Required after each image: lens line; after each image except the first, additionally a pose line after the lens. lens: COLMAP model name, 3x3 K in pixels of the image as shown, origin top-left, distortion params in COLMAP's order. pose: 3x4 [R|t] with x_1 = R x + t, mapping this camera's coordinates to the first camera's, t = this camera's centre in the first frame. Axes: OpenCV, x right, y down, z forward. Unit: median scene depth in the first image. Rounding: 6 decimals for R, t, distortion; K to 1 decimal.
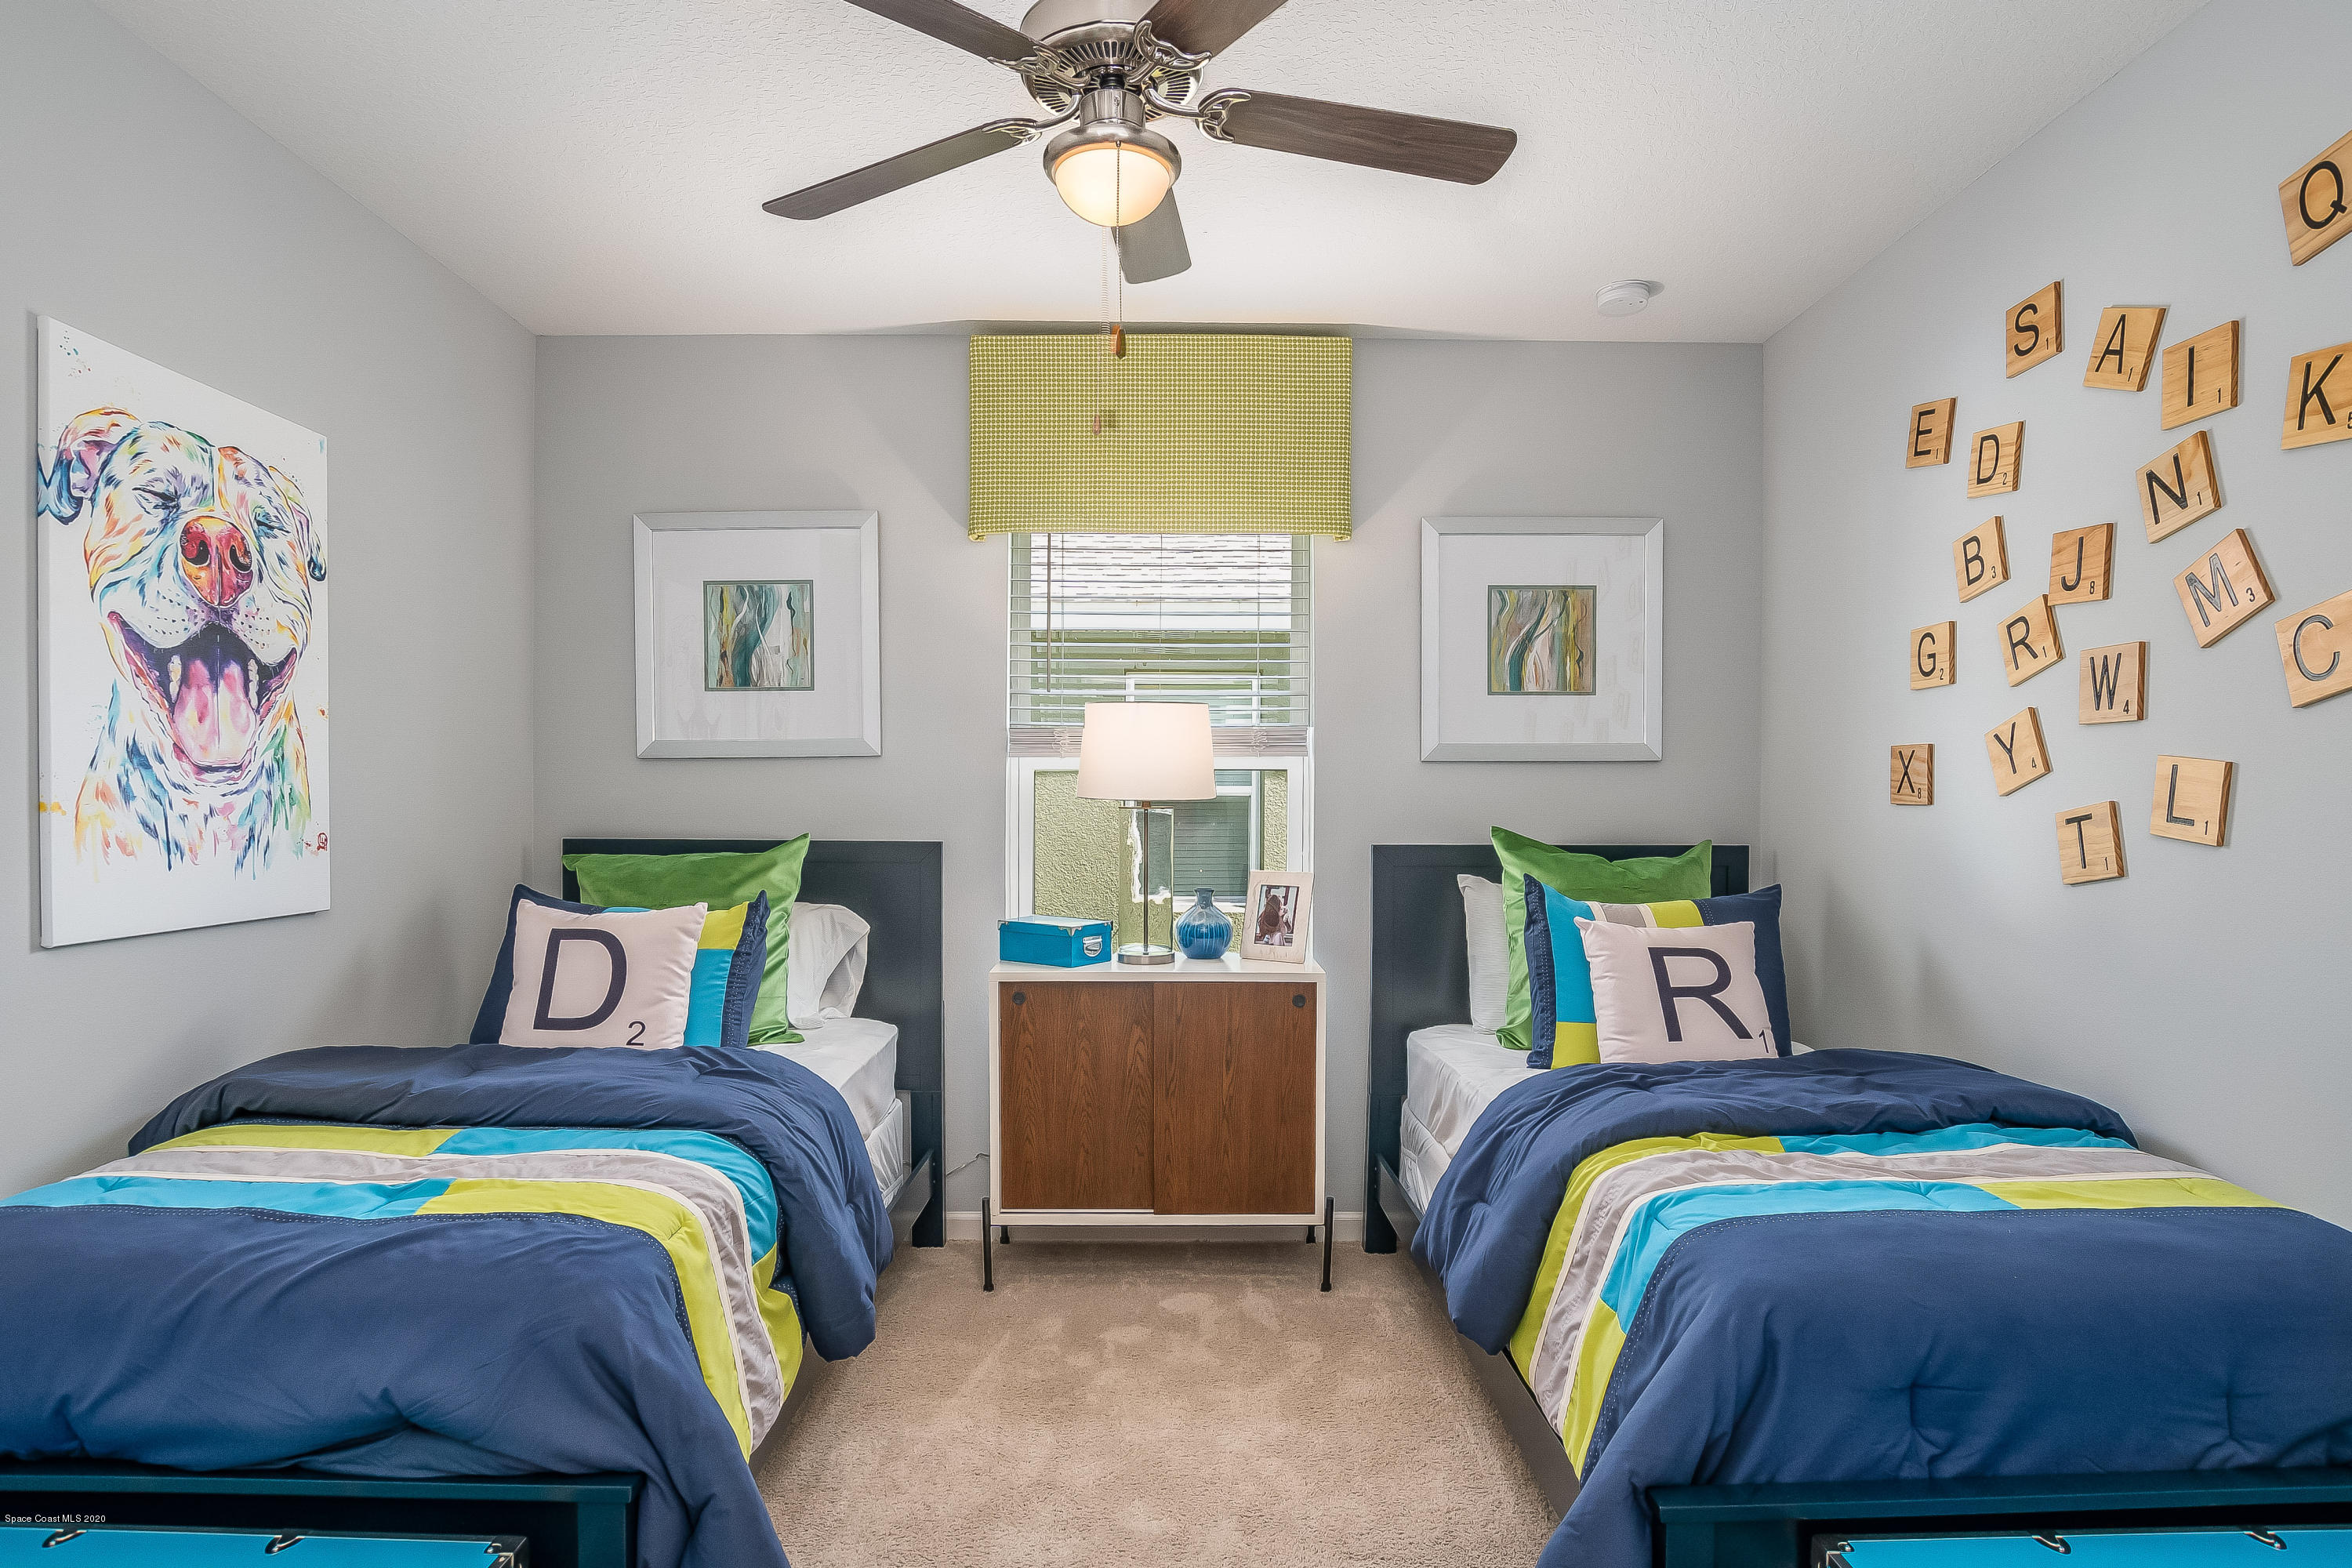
lens RADIAL K [[1224.7, 0, 1183.4], [0, 1224.7, 796.4], [0, 0, 1]] dist [-0.029001, 0.001808]
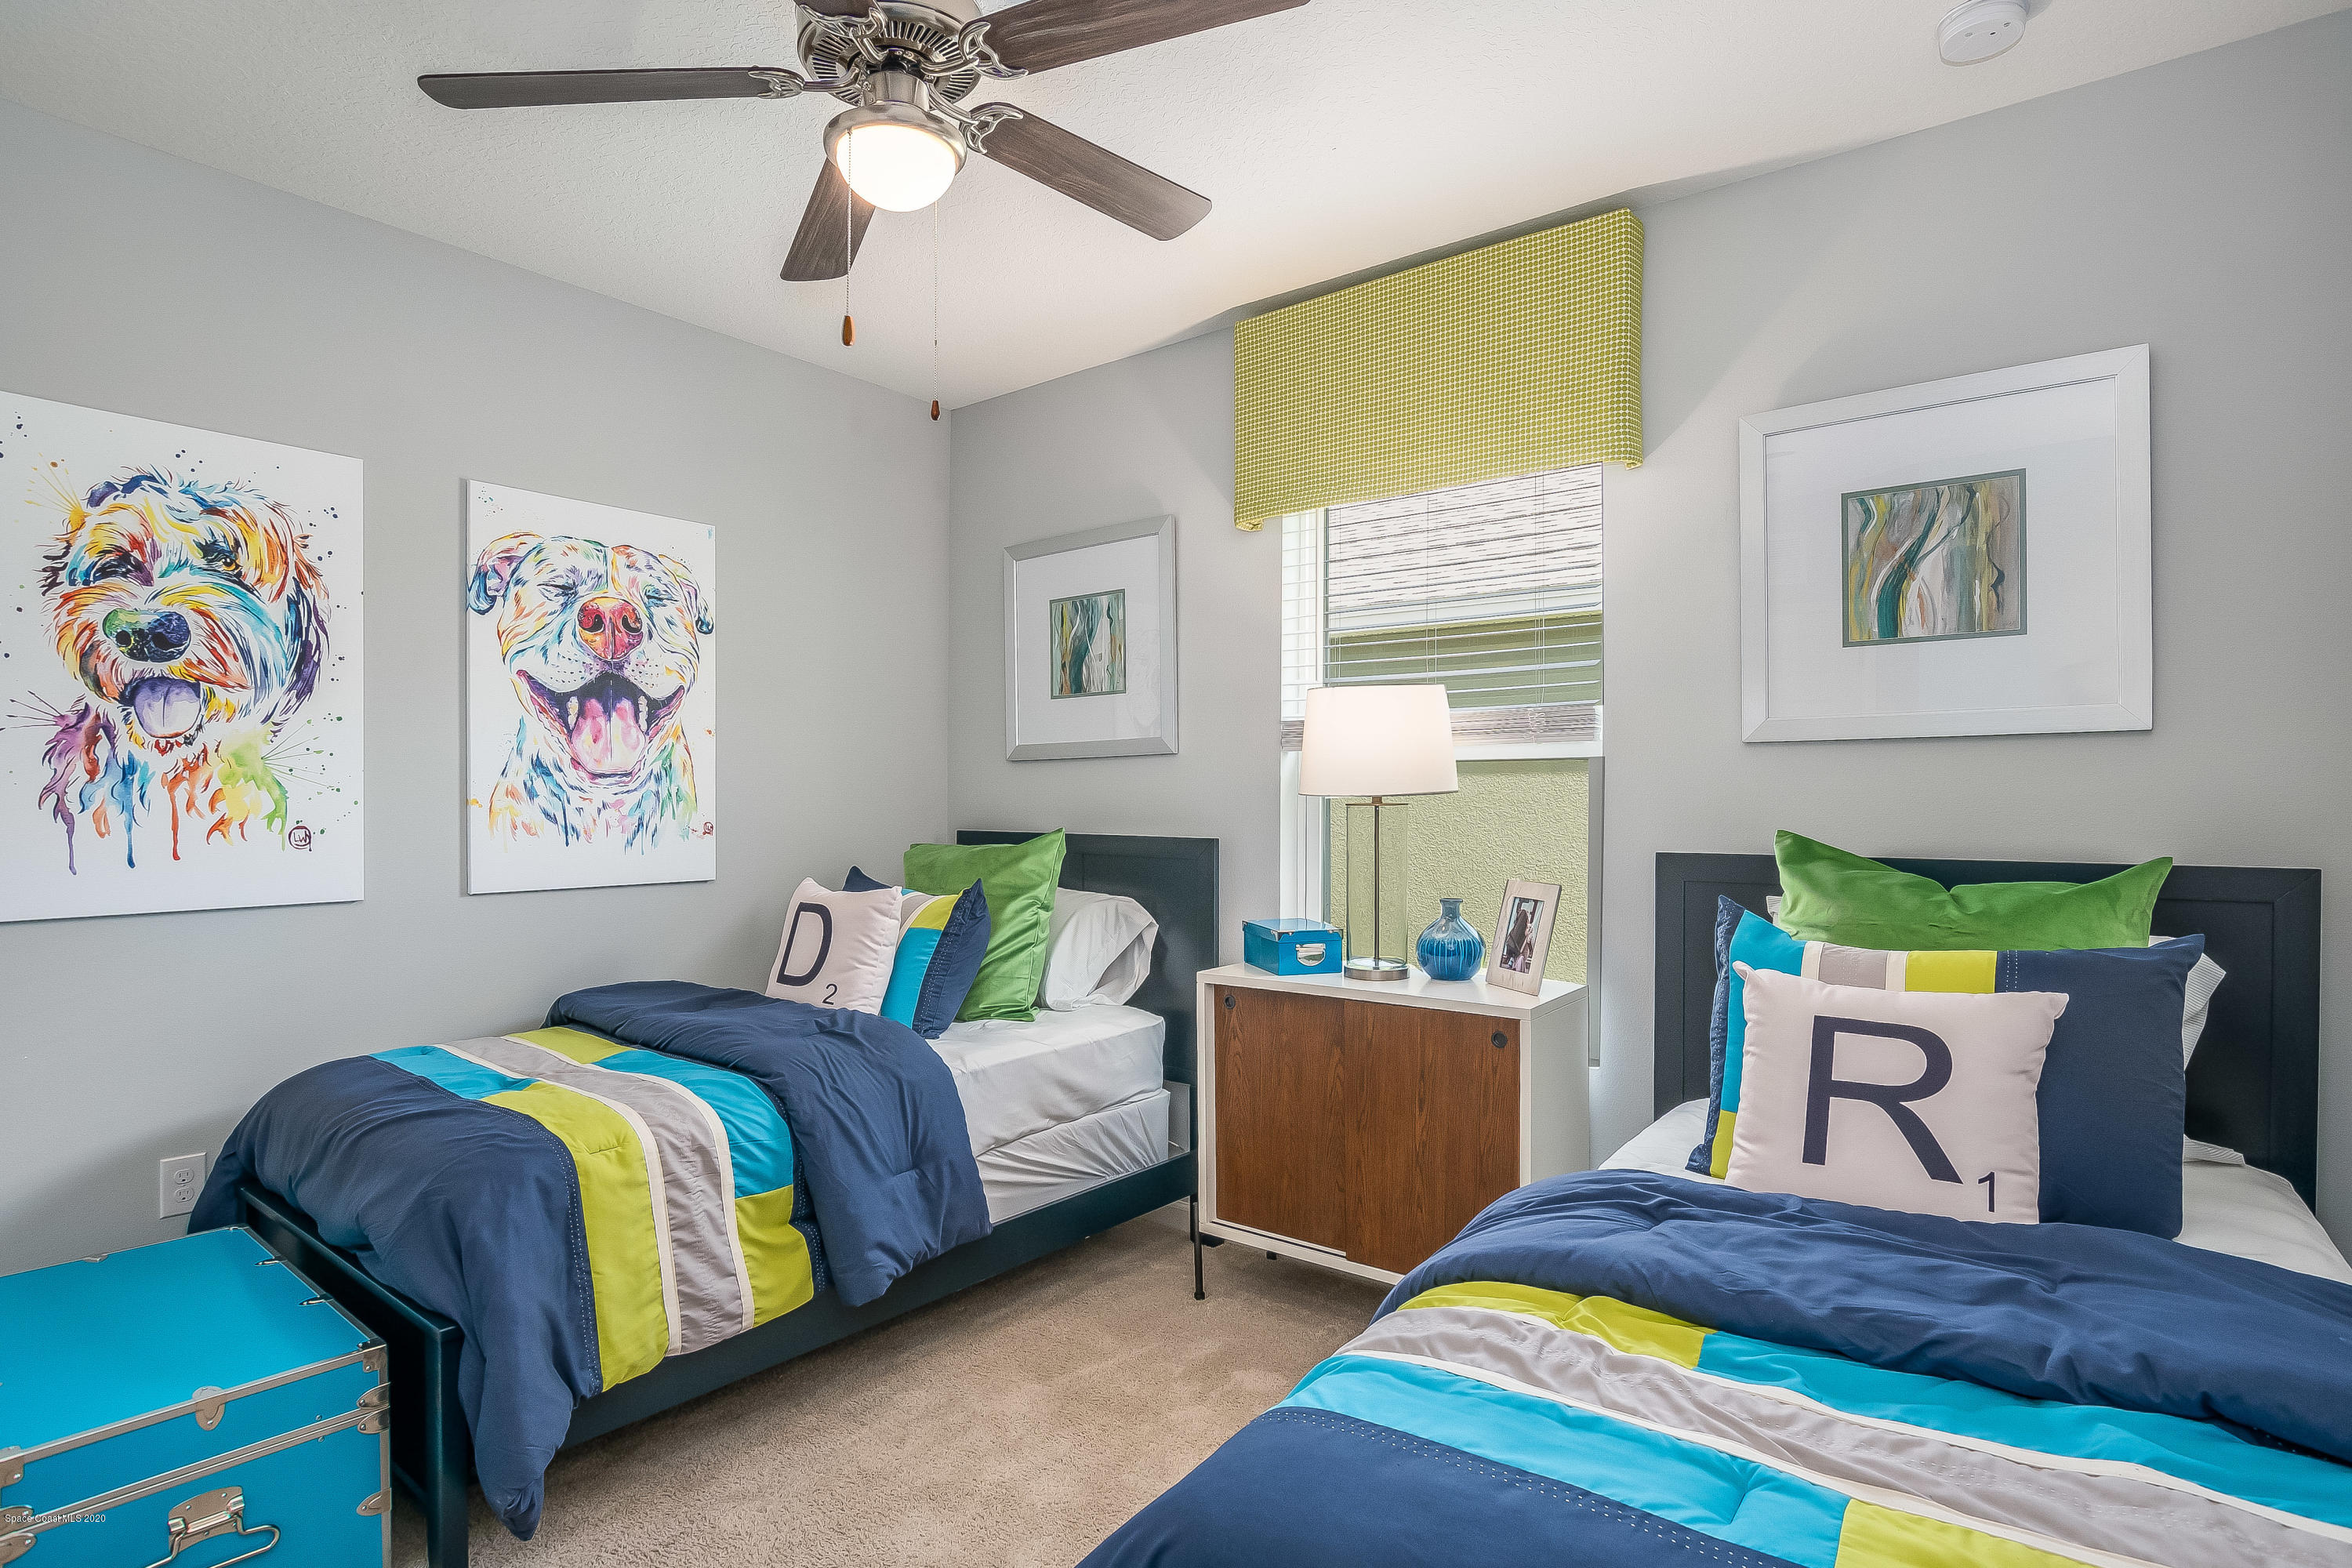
lens RADIAL K [[1224.7, 0, 1180.6], [0, 1224.7, 786.3], [0, 0, 1]] dist [-0.029001, 0.001808]
pose [[0.775144, -0.008778, -0.631723, 0.540598], [0.003958, 0.999951, -0.009037, 0.004694], [0.631772, 0.004505, 0.775141, 0.280641]]
